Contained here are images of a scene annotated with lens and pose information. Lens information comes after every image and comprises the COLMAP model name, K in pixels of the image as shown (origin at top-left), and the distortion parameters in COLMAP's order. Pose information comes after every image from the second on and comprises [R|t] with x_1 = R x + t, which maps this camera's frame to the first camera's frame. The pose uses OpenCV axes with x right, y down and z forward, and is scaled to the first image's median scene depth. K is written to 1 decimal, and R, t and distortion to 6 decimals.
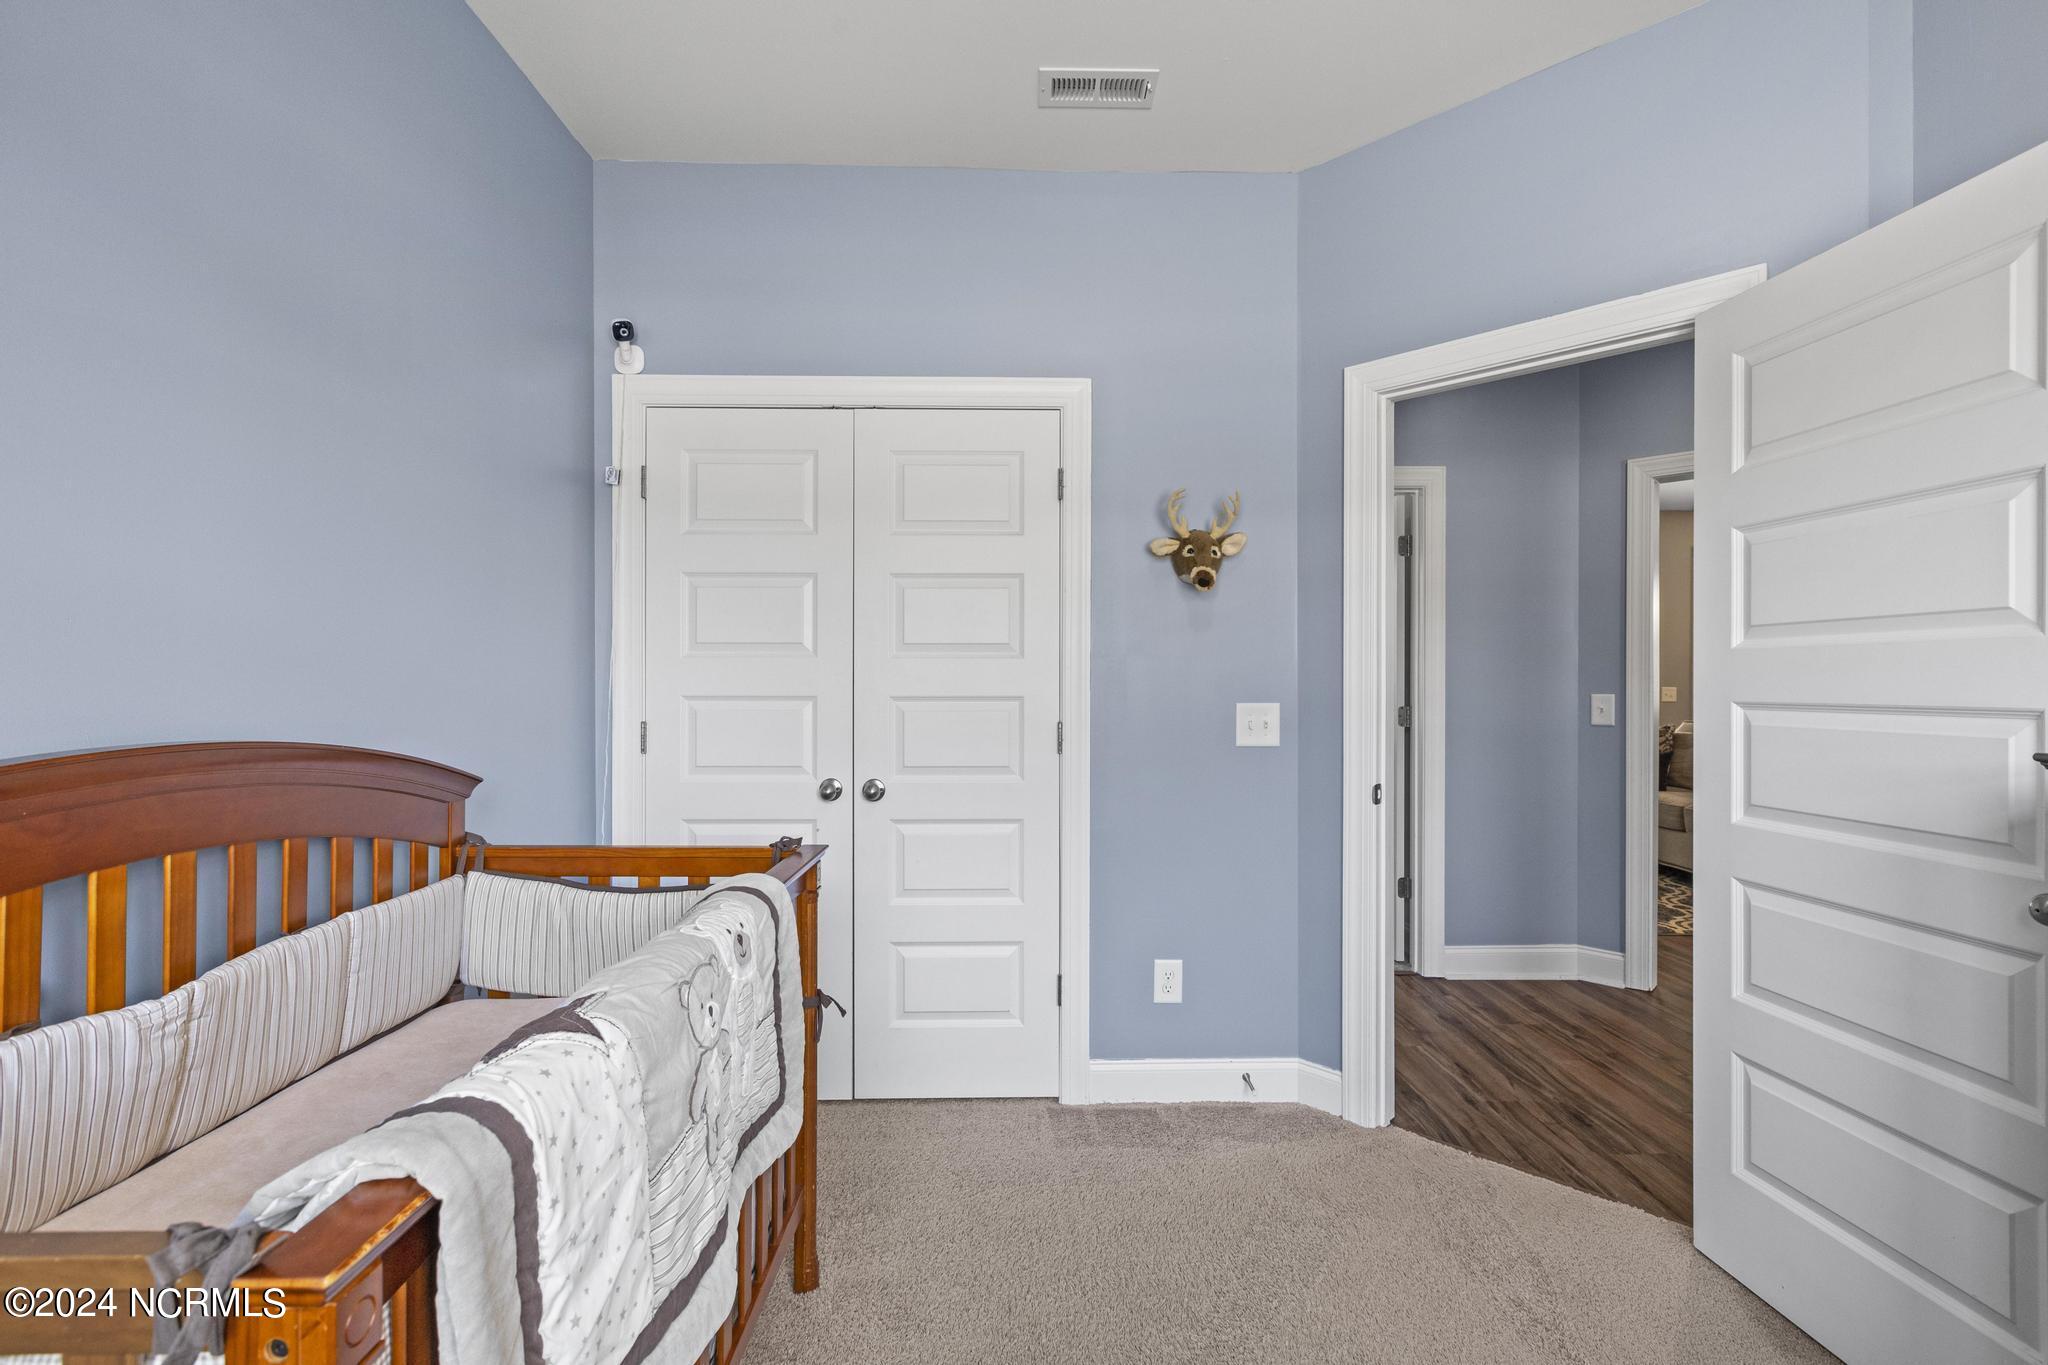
lens RADIAL K [[927.9, 0, 1030.8], [0, 927.9, 674.3], [0, 0, 1]] dist [0.001108, 0.000360]
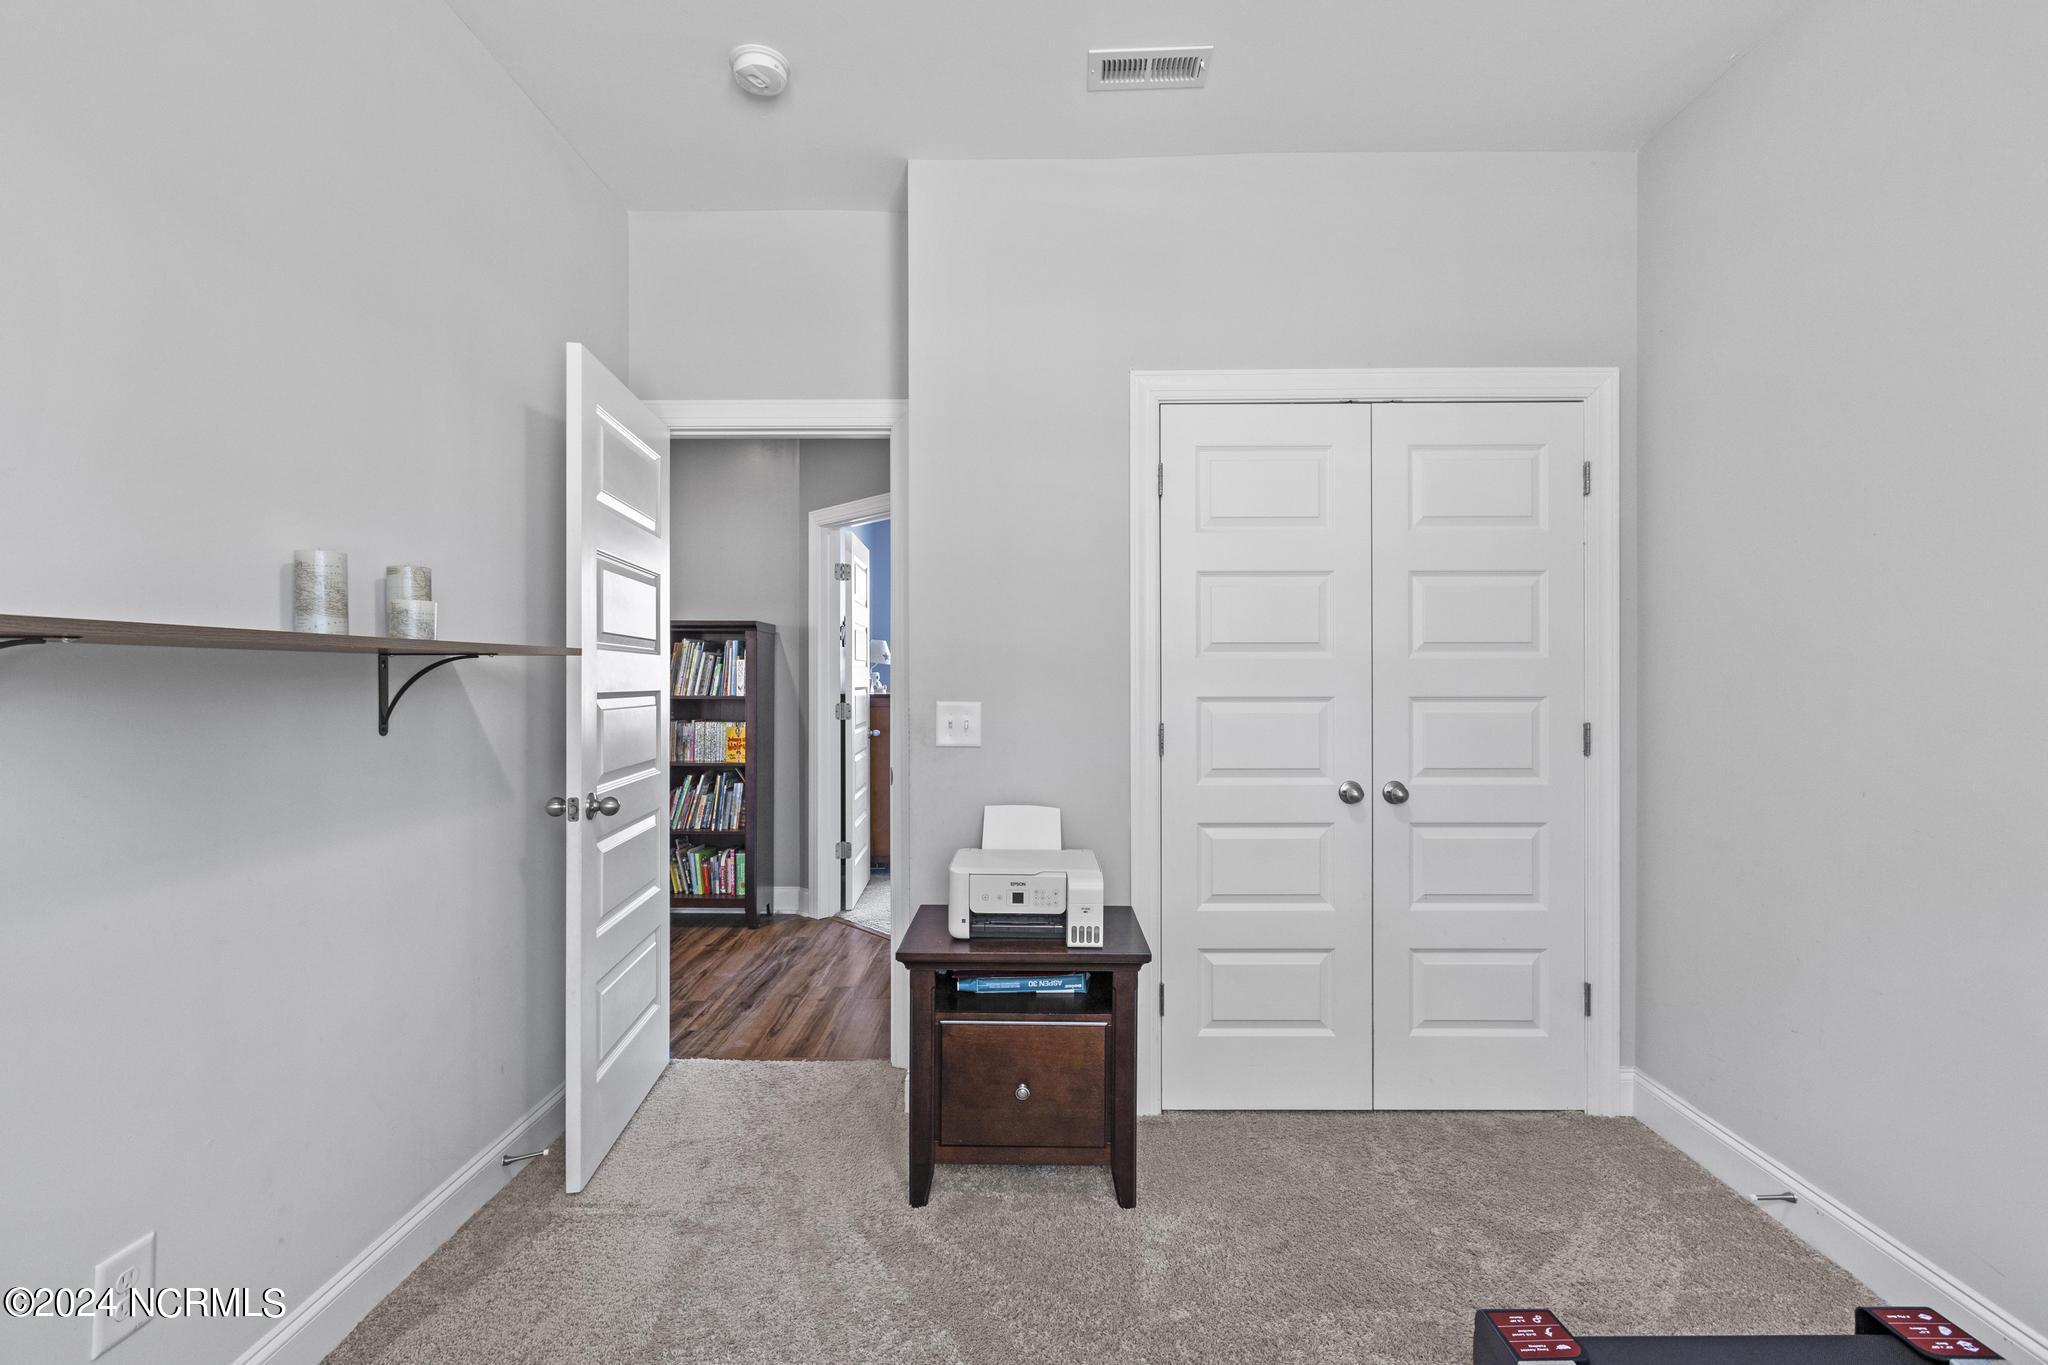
lens RADIAL K [[927.9, 0, 1030.8], [0, 927.9, 674.3], [0, 0, 1]] dist [0.001108, 0.000360]
pose [[-0.999419, 0.002094, 0.034024, 0.106872], [0.001905, 0.999983, -0.005588, 0.009835], [-0.034035, -0.005520, -0.999405, 2.222596]]
